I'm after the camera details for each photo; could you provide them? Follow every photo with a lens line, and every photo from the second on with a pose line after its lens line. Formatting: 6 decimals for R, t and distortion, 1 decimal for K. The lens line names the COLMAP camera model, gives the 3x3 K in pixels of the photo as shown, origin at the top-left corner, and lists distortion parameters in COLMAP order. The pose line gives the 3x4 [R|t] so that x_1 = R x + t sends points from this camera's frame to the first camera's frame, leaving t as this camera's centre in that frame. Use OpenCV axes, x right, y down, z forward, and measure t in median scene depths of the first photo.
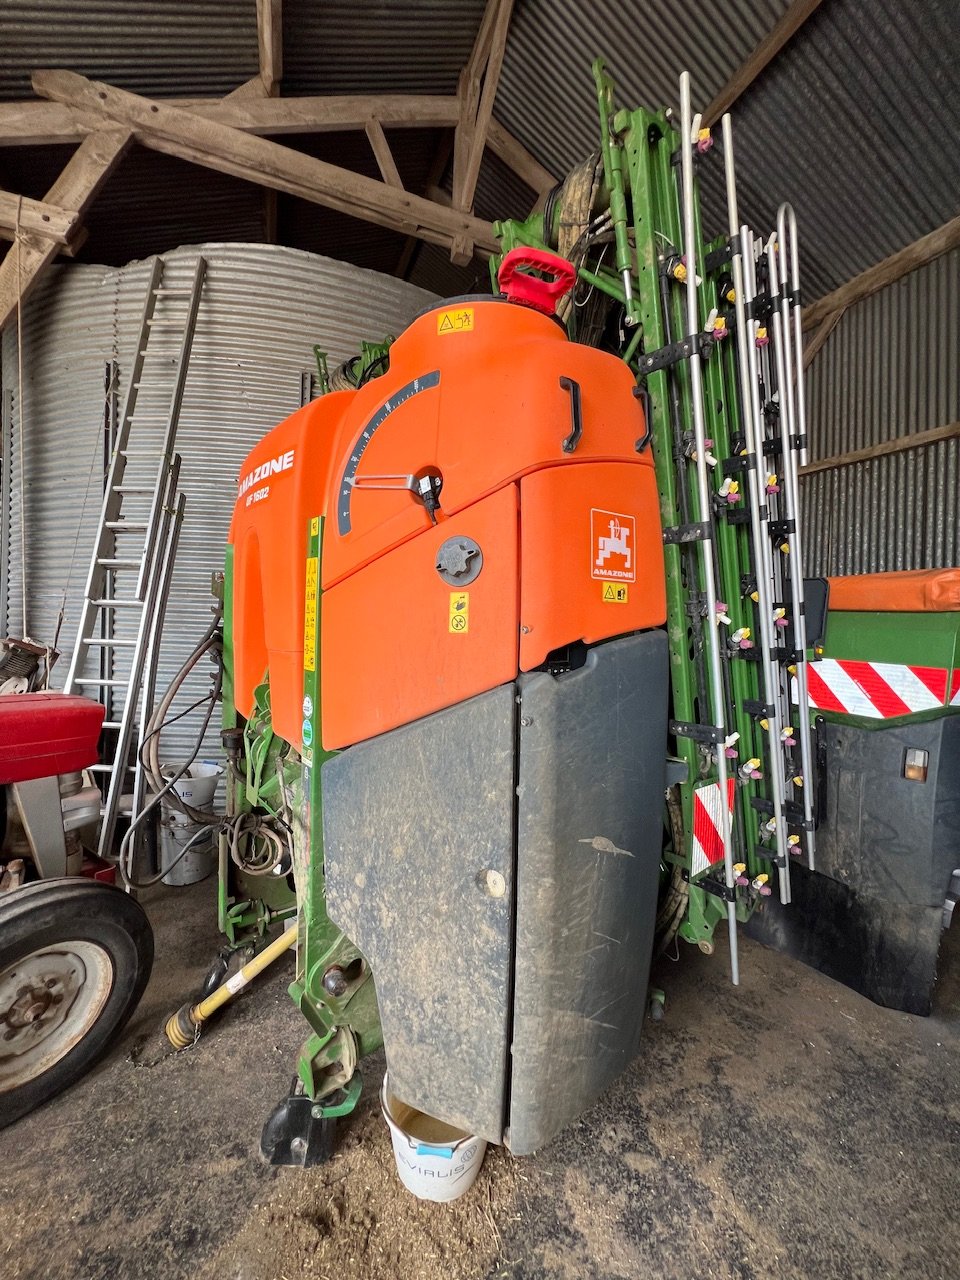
lens RADIAL K [[514.2, 0, 482.3], [0, 514.2, 637.6], [0, 0, 1]] dist [-0.001226, 0.000179]
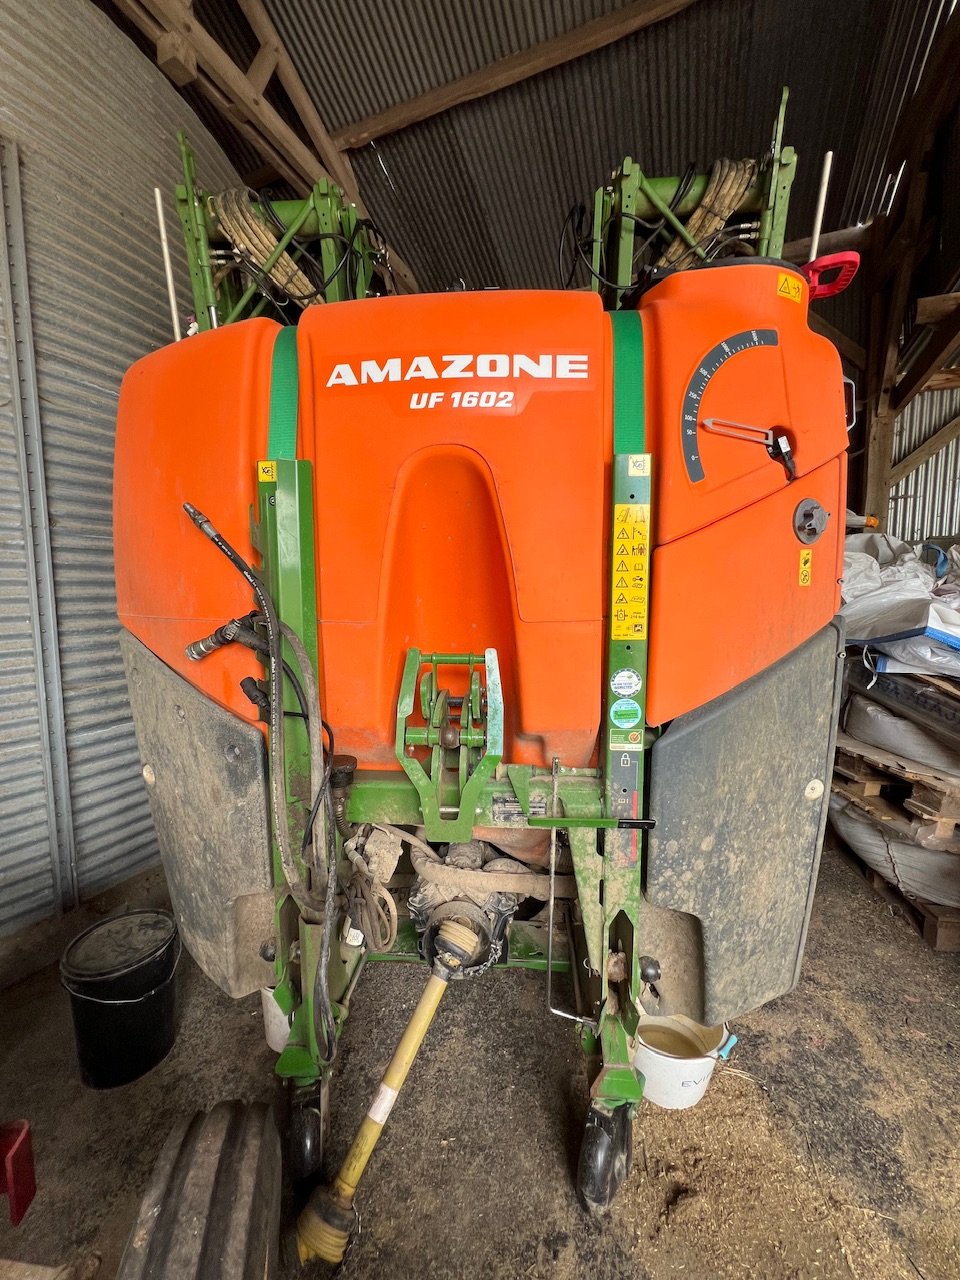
lens RADIAL K [[514.2, 0, 482.3], [0, 514.2, 637.6], [0, 0, 1]] dist [-0.001226, 0.000179]
pose [[0.690232, -0.106335, 0.715732, -1.133957], [0.049876, 0.993782, 0.099545, -0.036829], [-0.721867, -0.033011, 0.691244, 0.610245]]
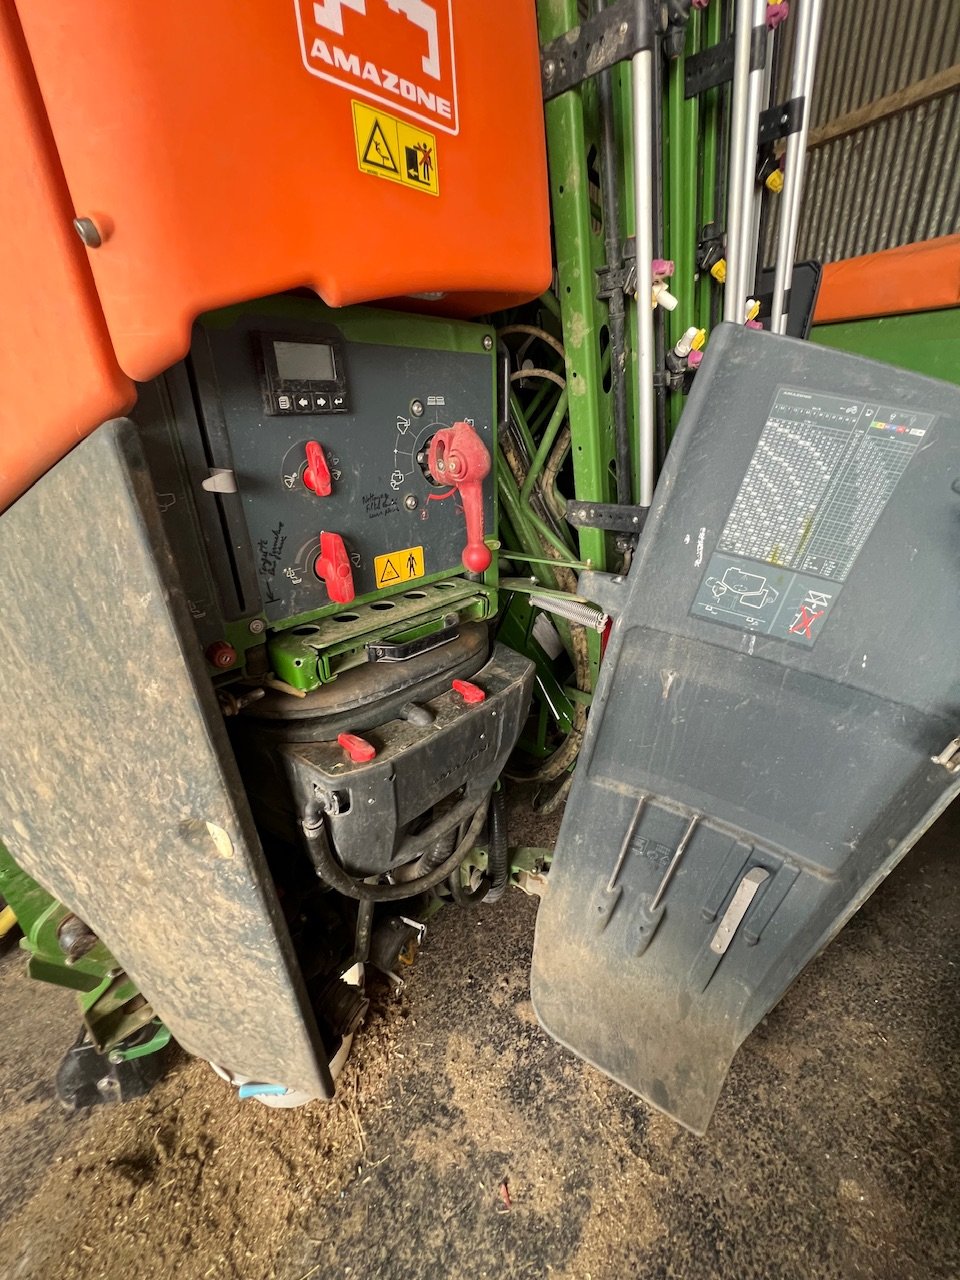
lens RADIAL K [[514.2, 0, 482.3], [0, 514.2, 637.6], [0, 0, 1]] dist [-0.001226, 0.000179]
pose [[0.989239, -0.103761, 0.103154, 0.215556], [0.059105, 0.928344, 0.366994, 0.094584], [-0.133842, -0.356948, 0.924486, 0.459685]]
